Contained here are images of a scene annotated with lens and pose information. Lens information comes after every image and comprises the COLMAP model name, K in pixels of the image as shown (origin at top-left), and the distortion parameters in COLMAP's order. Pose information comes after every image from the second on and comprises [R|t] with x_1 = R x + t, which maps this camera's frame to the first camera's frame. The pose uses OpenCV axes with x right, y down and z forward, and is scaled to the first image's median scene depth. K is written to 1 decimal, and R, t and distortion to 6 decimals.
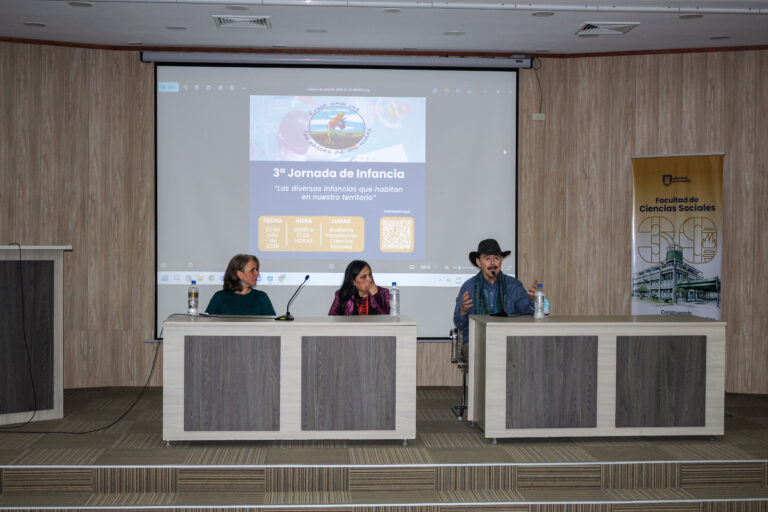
lens RADIAL K [[1134.3, 0, 384.0], [0, 1134.3, 256.0], [0, 0, 1]] dist [-0.038530, -0.057111]
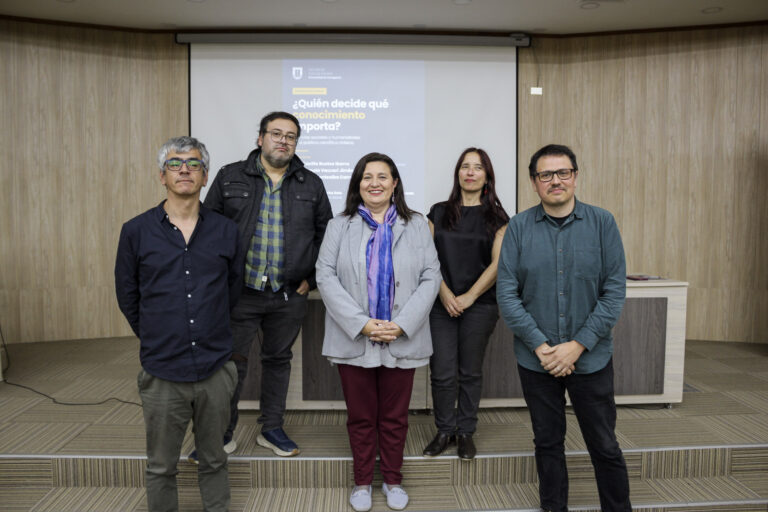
lens RADIAL K [[642.7, 0, 384.0], [0, 642.7, 256.0], [0, 0, 1]] dist [-0.057569, -0.000179]
pose [[0.999549, -0.002358, -0.029923, 0.006937], [0.003724, 0.998950, 0.045671, 0.008932], [0.029784, -0.045762, 0.998508, 0.379896]]
